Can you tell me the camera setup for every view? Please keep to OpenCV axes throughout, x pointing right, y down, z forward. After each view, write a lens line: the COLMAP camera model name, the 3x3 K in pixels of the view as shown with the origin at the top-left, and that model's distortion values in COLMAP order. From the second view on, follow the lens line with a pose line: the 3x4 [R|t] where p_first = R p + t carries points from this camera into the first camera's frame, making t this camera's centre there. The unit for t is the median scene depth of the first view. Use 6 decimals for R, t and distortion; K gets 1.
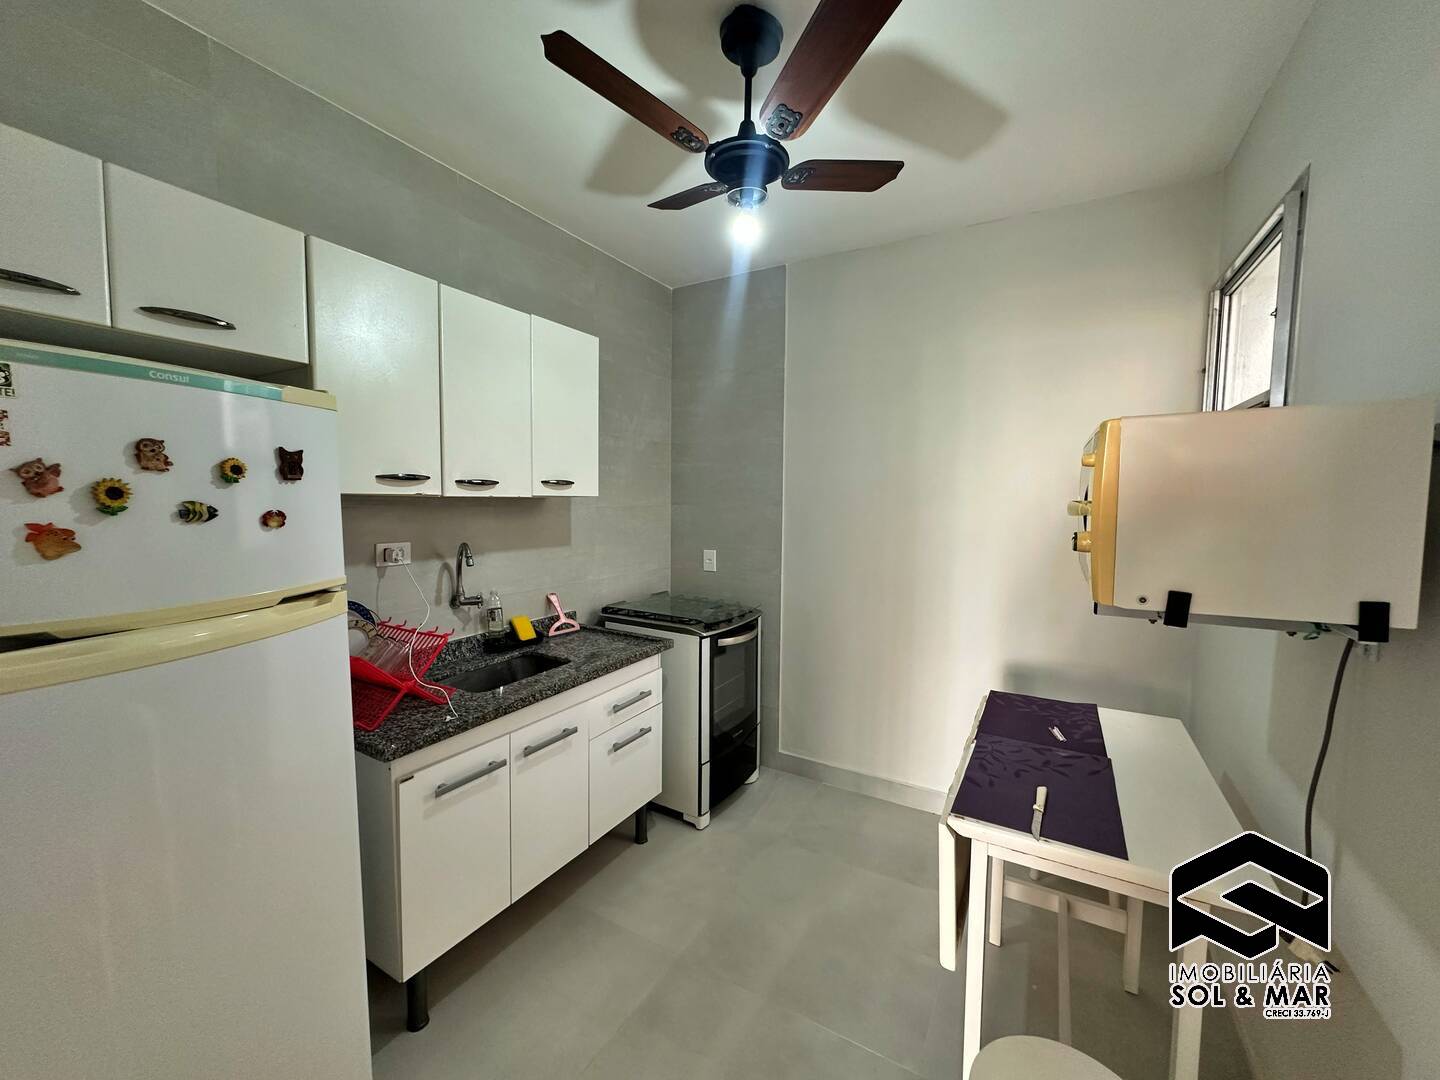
lens RADIAL K [[575.0, 0, 719.2], [0, 575.0, 538.3], [0, 0, 1]] dist [-0.004241, 0.001945]
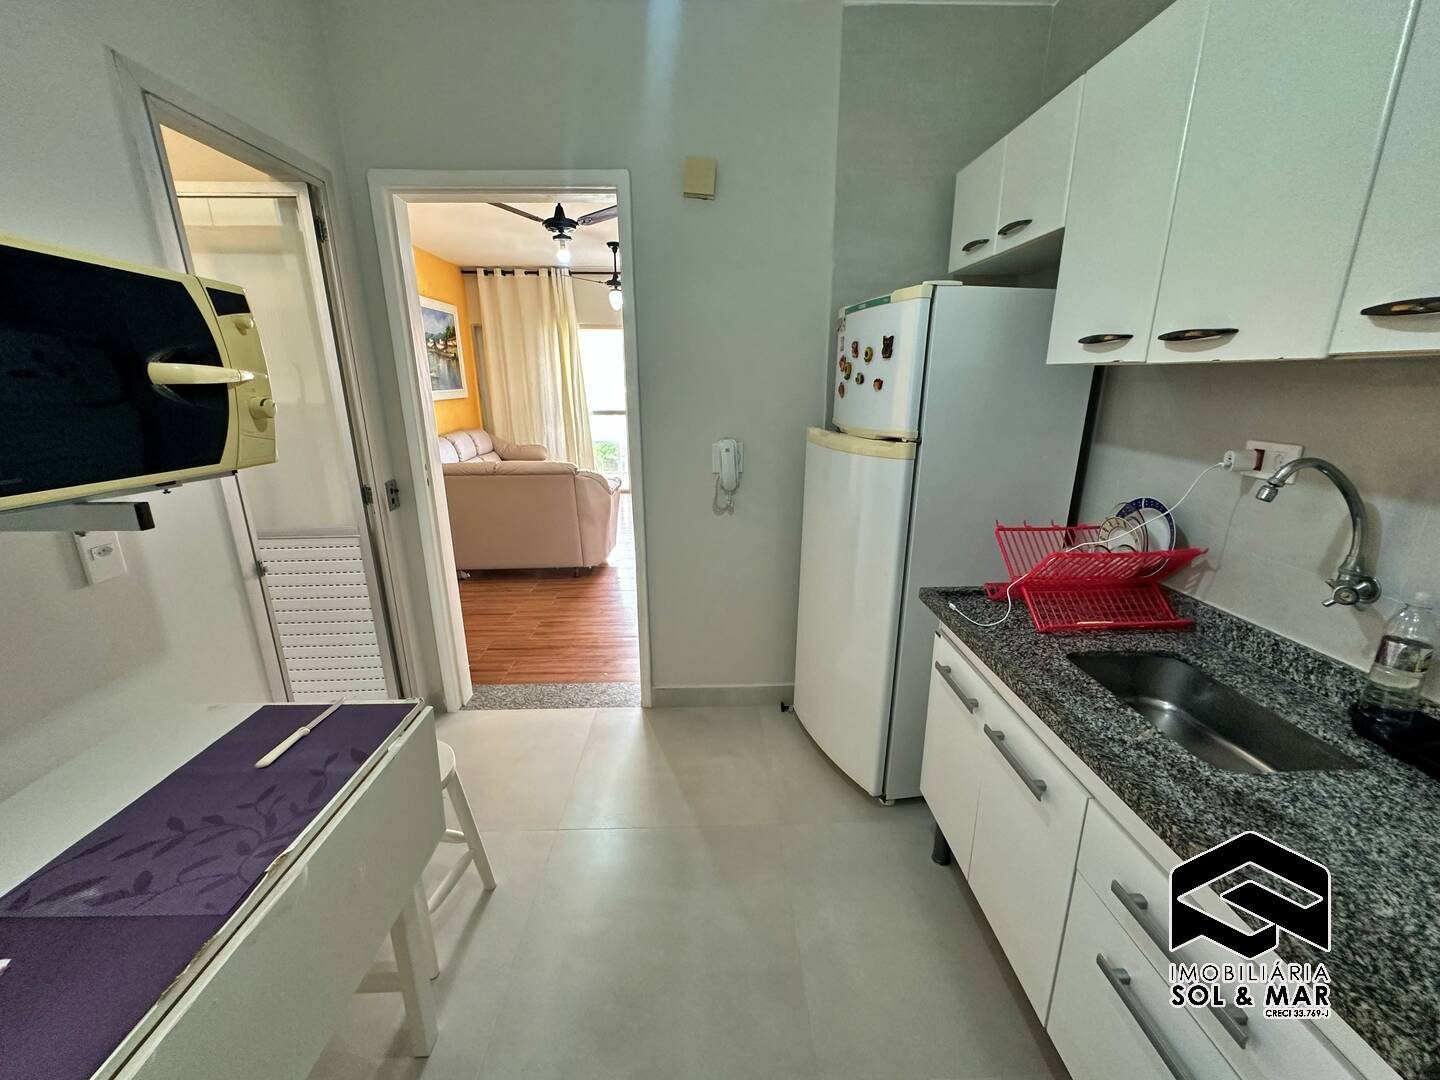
lens RADIAL K [[575.0, 0, 719.3], [0, 575.0, 541.5], [0, 0, 1]] dist [-0.004241, 0.001945]
pose [[-0.850488, 0.141115, -0.506712, 0.232567], [-0.038064, 0.944303, 0.326867, -0.062058], [0.524616, 0.297284, -0.797747, 1.072723]]
